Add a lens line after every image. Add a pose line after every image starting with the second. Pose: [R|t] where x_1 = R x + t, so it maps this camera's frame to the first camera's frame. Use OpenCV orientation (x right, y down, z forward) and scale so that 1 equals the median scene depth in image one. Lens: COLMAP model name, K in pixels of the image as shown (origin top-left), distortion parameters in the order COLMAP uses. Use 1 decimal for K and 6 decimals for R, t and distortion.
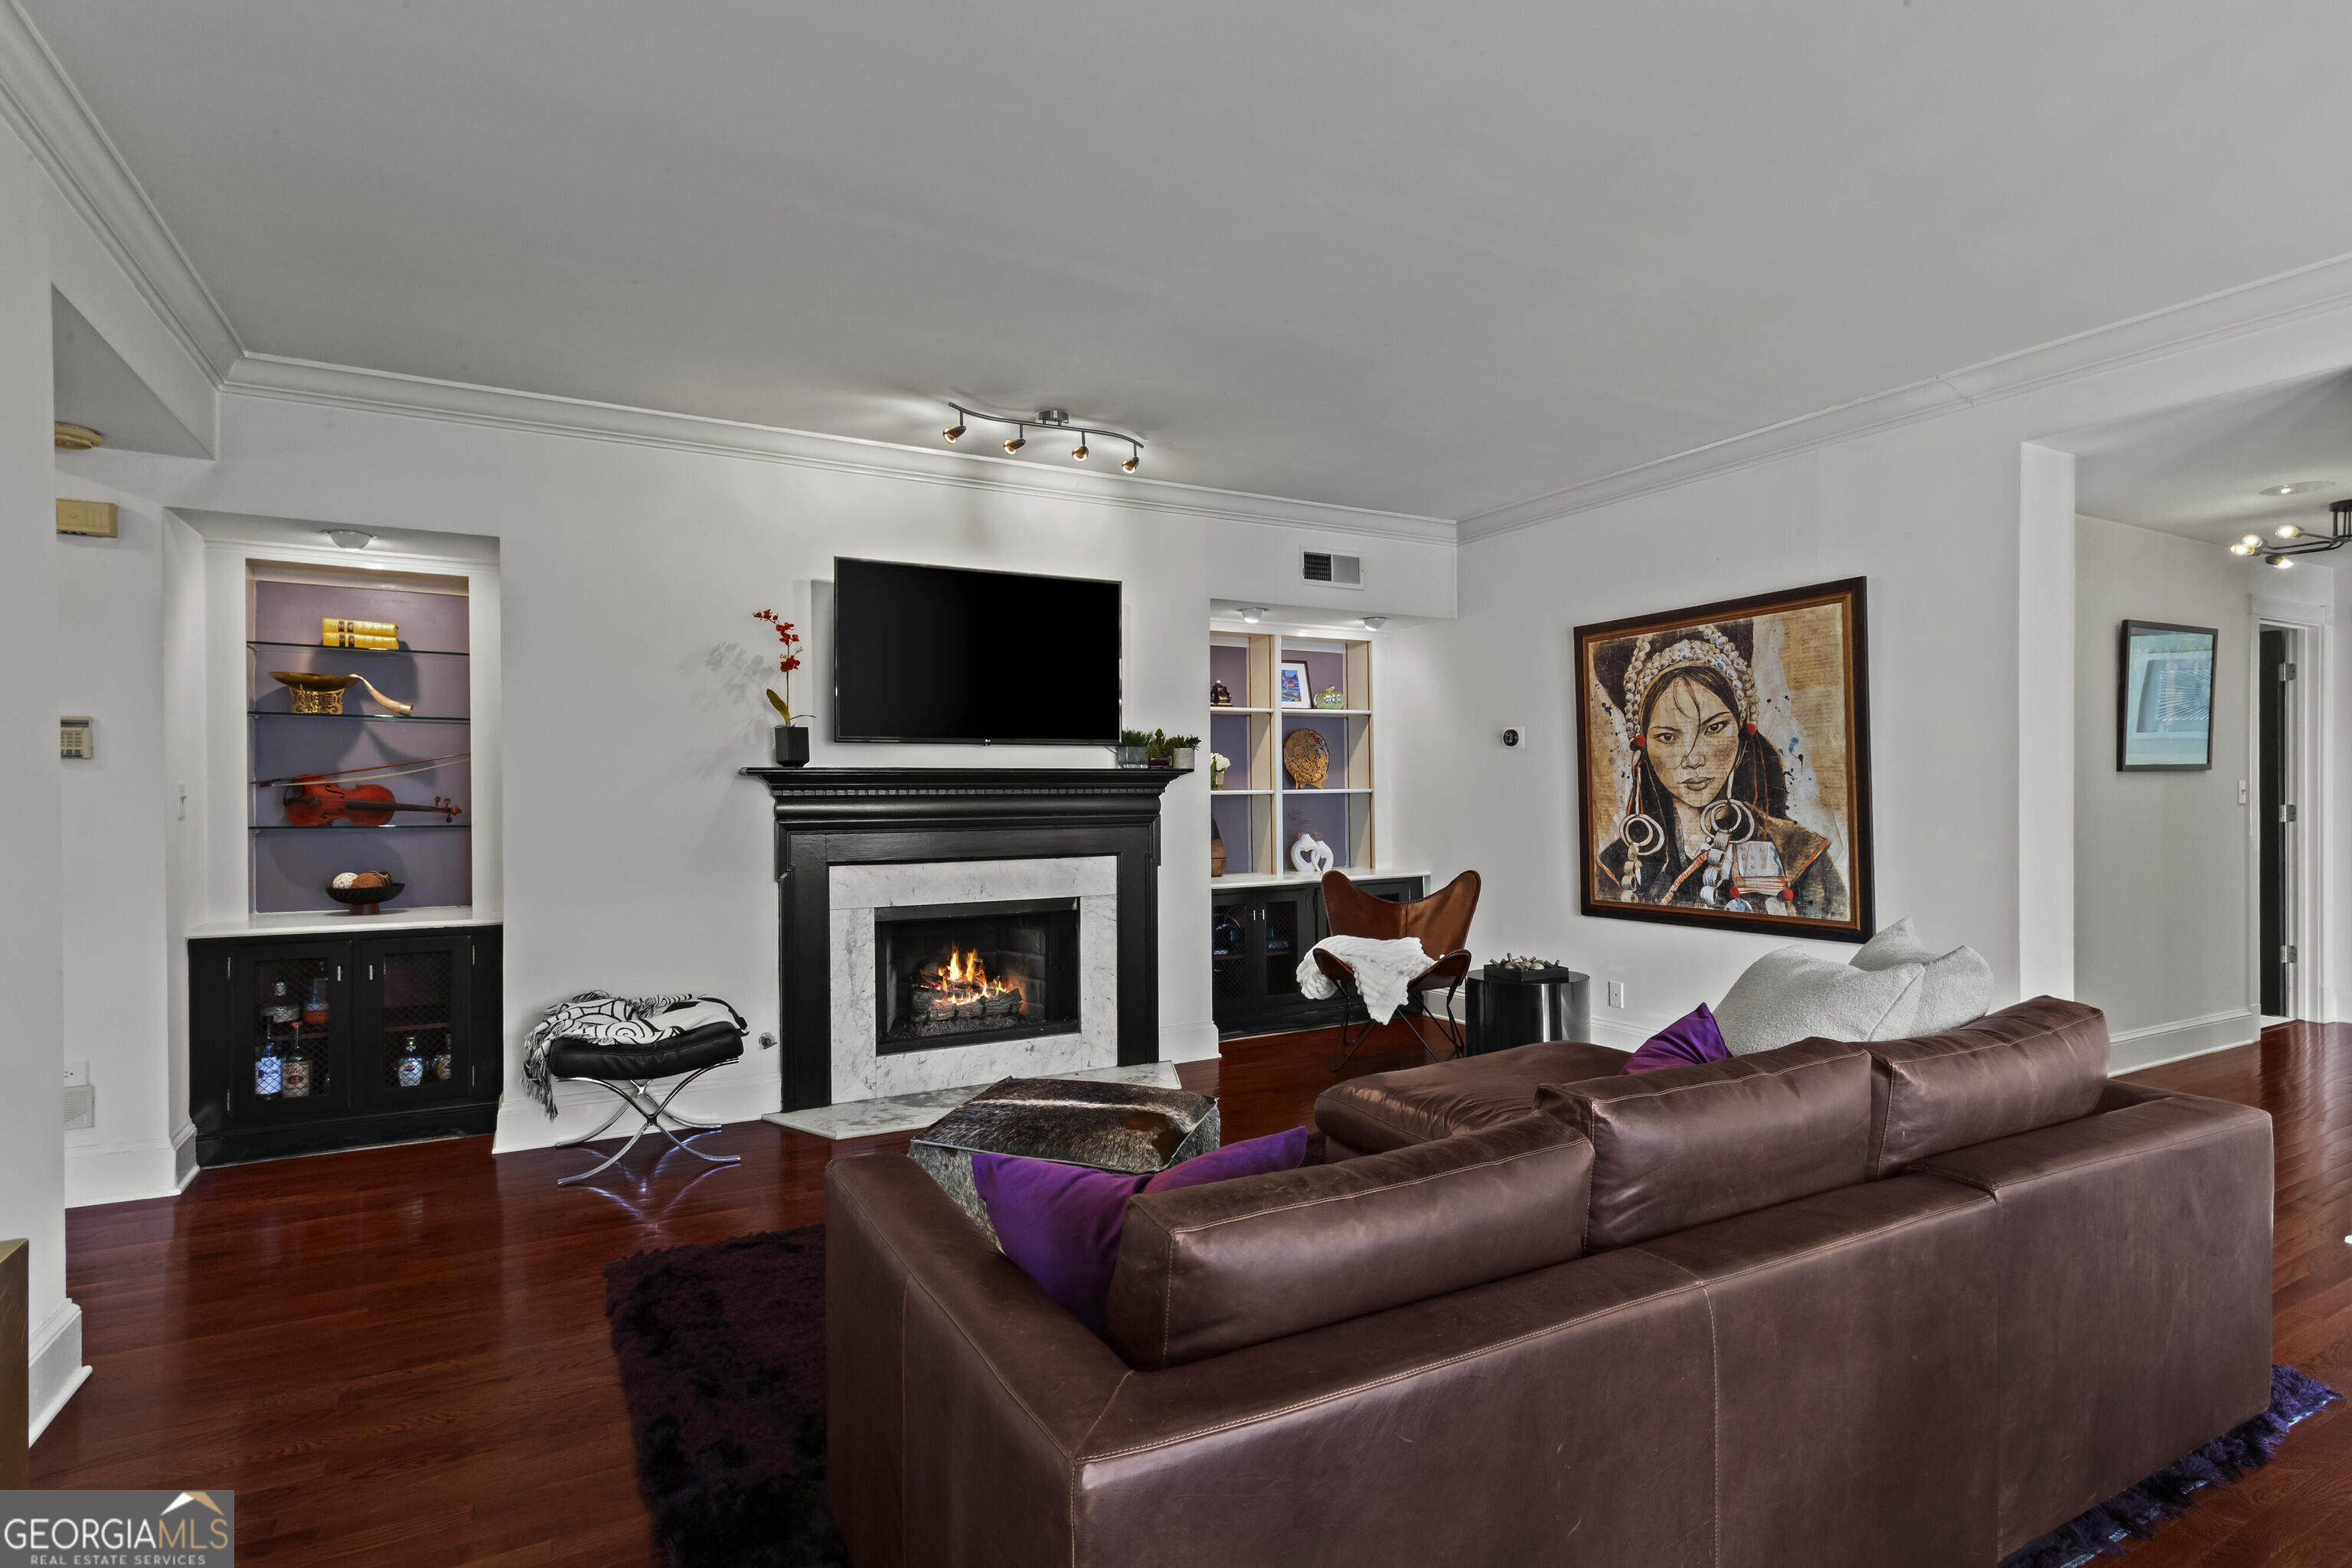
lens RADIAL K [[1176.3, 0, 1177.6], [0, 1176.3, 794.3], [0, 0, 1]] dist [0.003024, 0.001299]
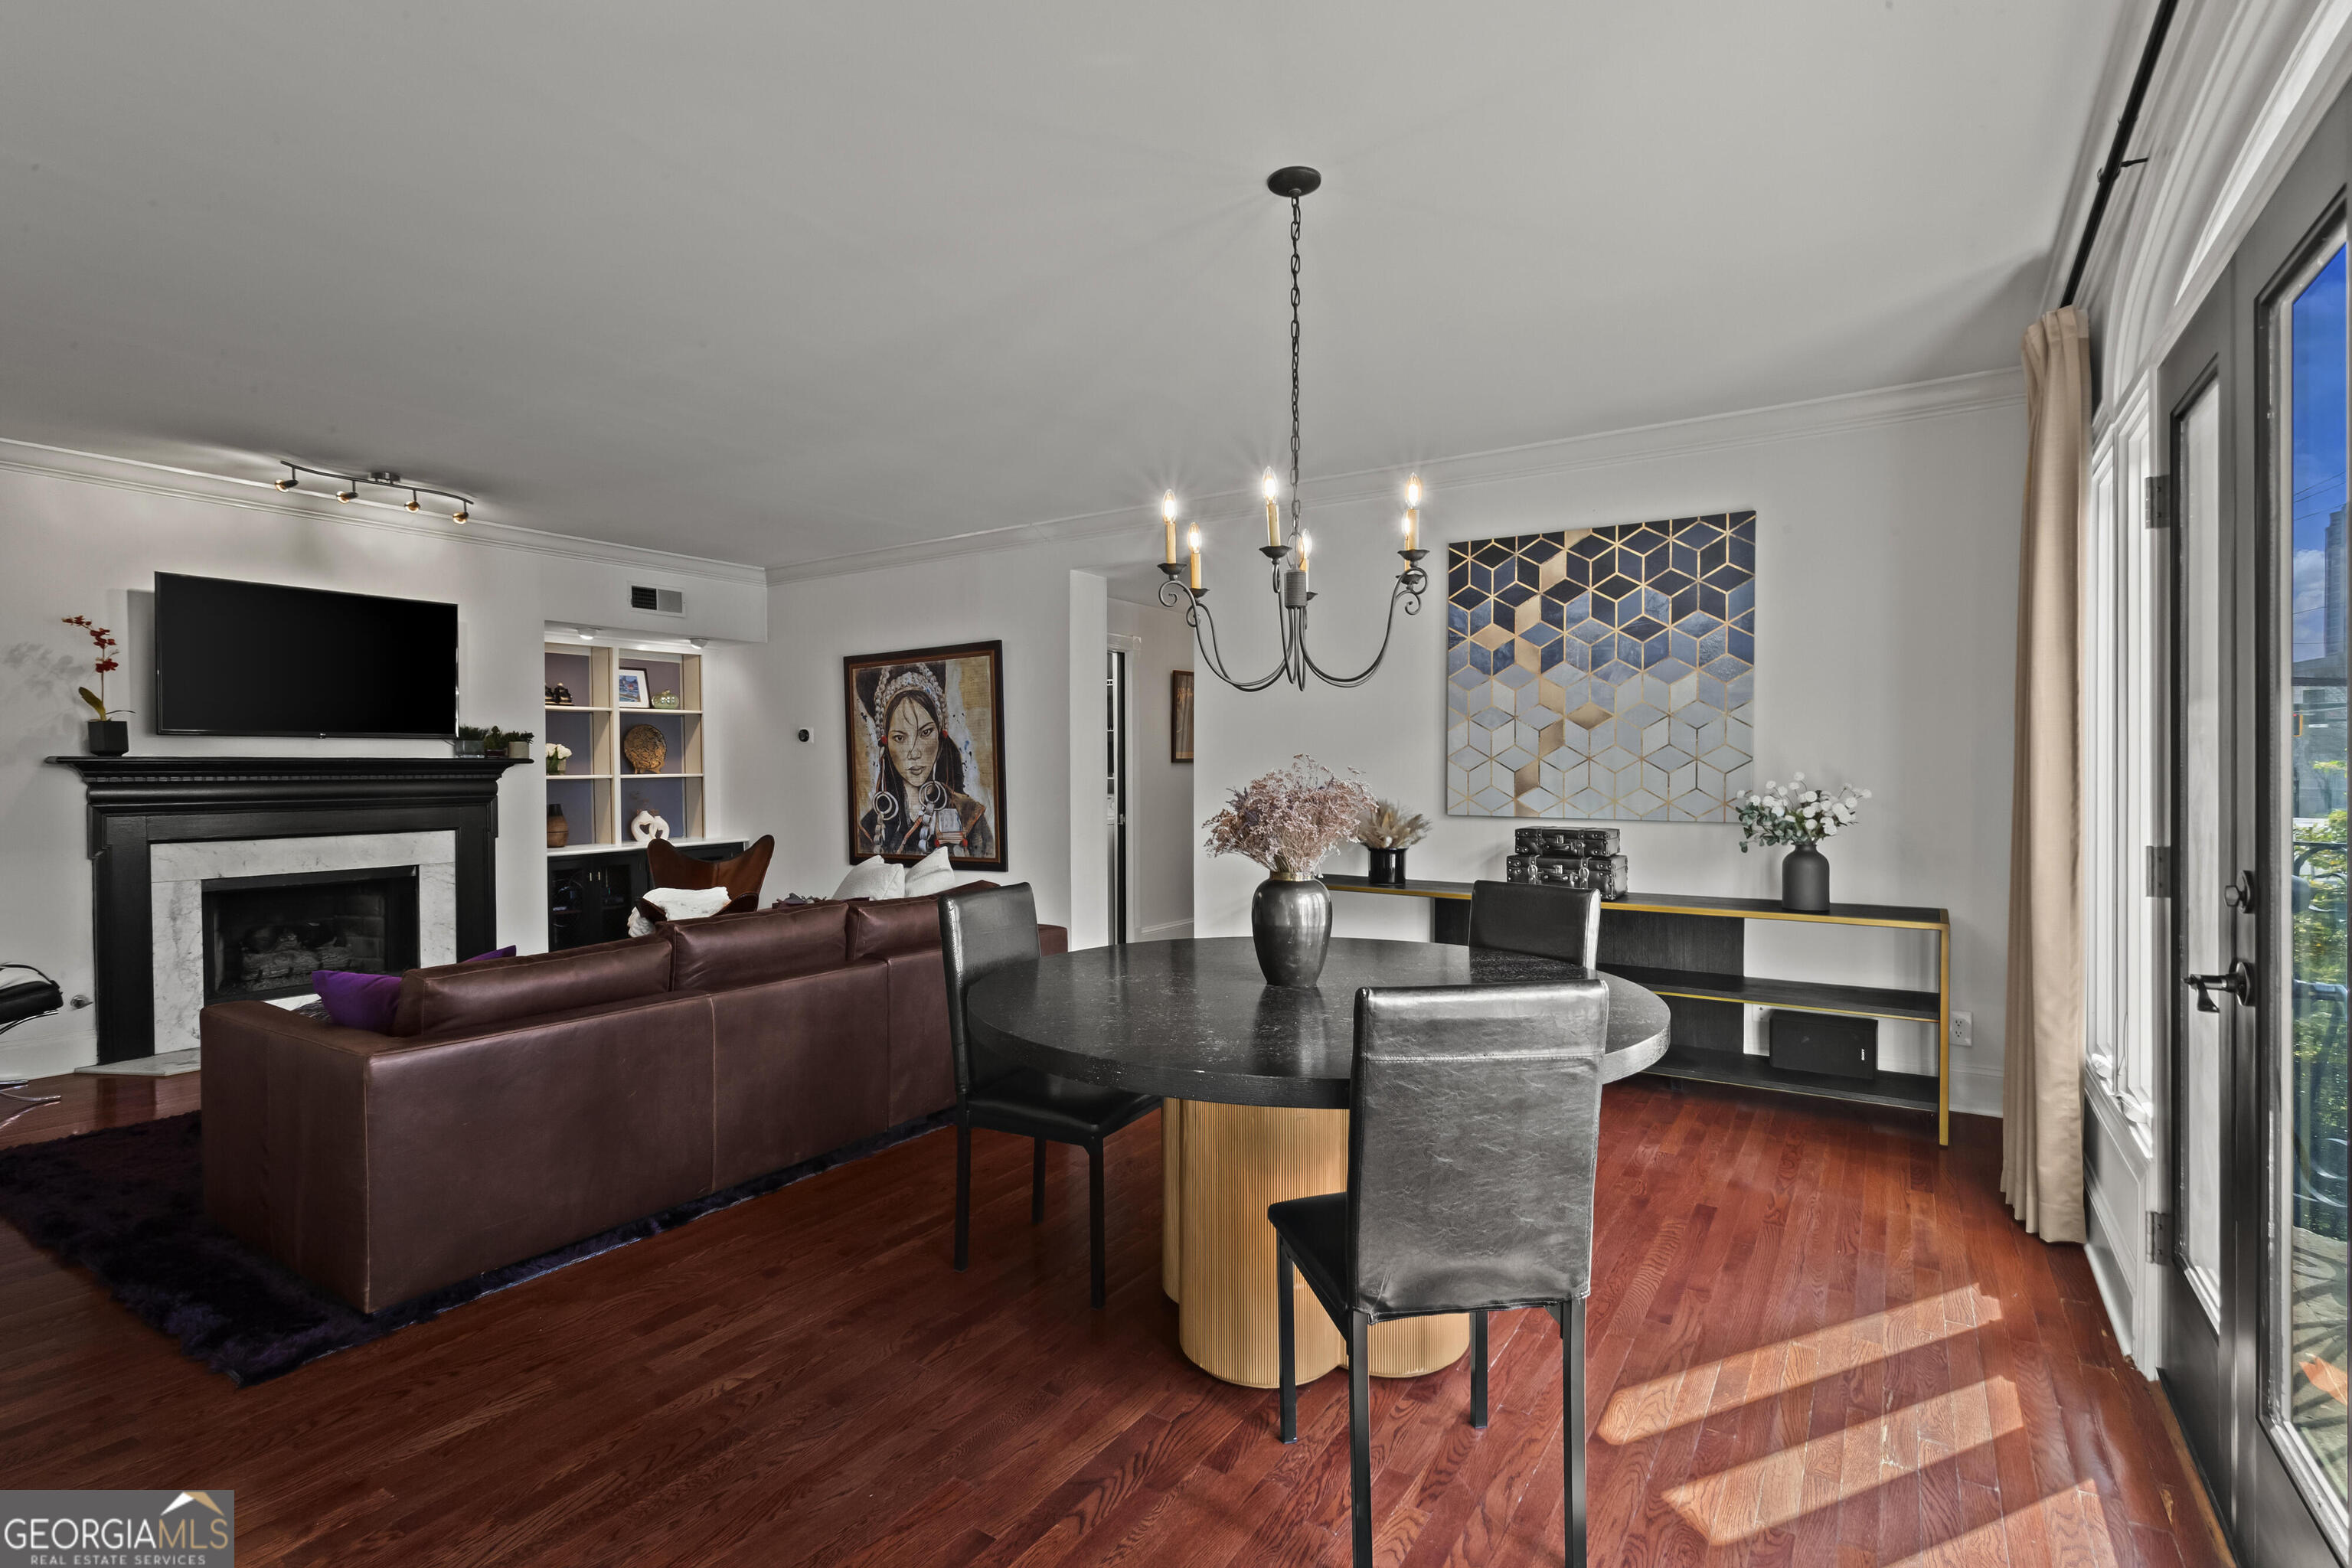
lens RADIAL K [[1176.3, 0, 1189.9], [0, 1176.3, 779.5], [0, 0, 1]] dist [0.003024, 0.001299]
pose [[0.890032, -0.004733, 0.455874, 0.076001], [0.002878, 0.999985, 0.004762, -0.003651], [-0.455890, -0.002926, 0.890031, -0.462996]]
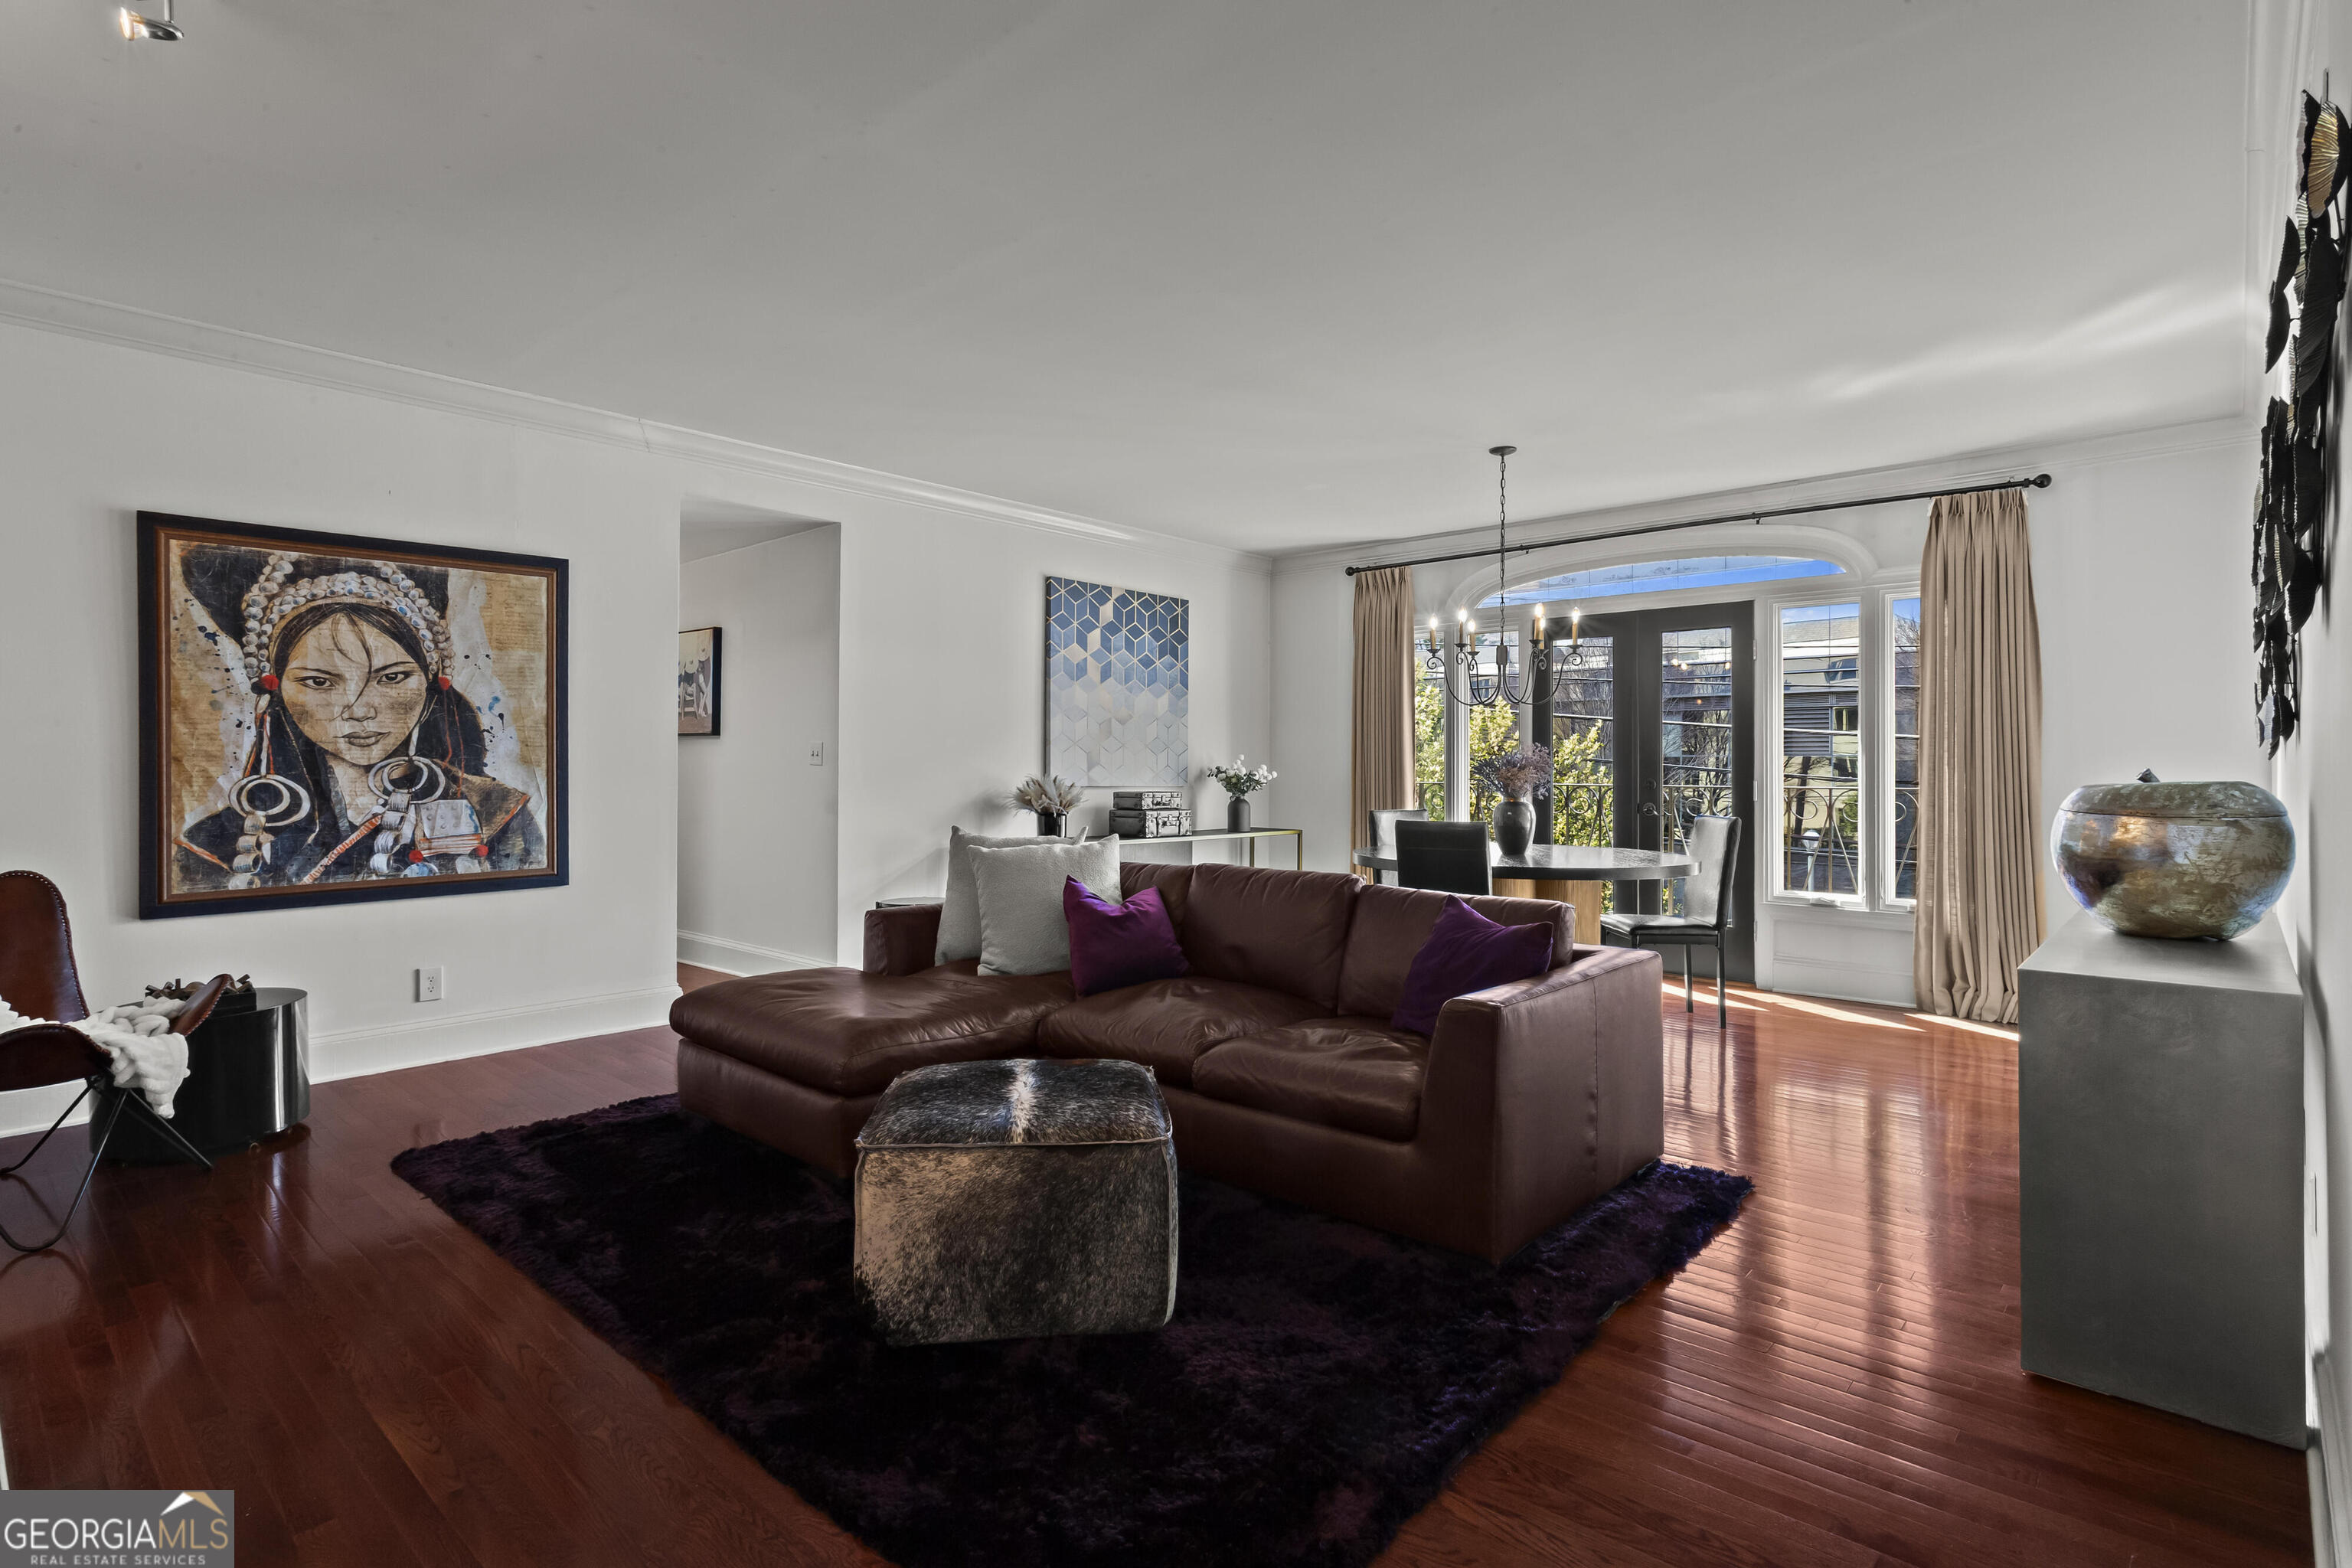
lens RADIAL K [[1176.3, 0, 1151.1], [0, 1176.3, 752.0], [0, 0, 1]] dist [0.003024, 0.001299]
pose [[-0.317658, 0.017508, 0.948044, -0.581096], [0.004401, 0.999846, -0.016990, 0.018660], [-0.948195, -0.001224, -0.317686, 0.725417]]
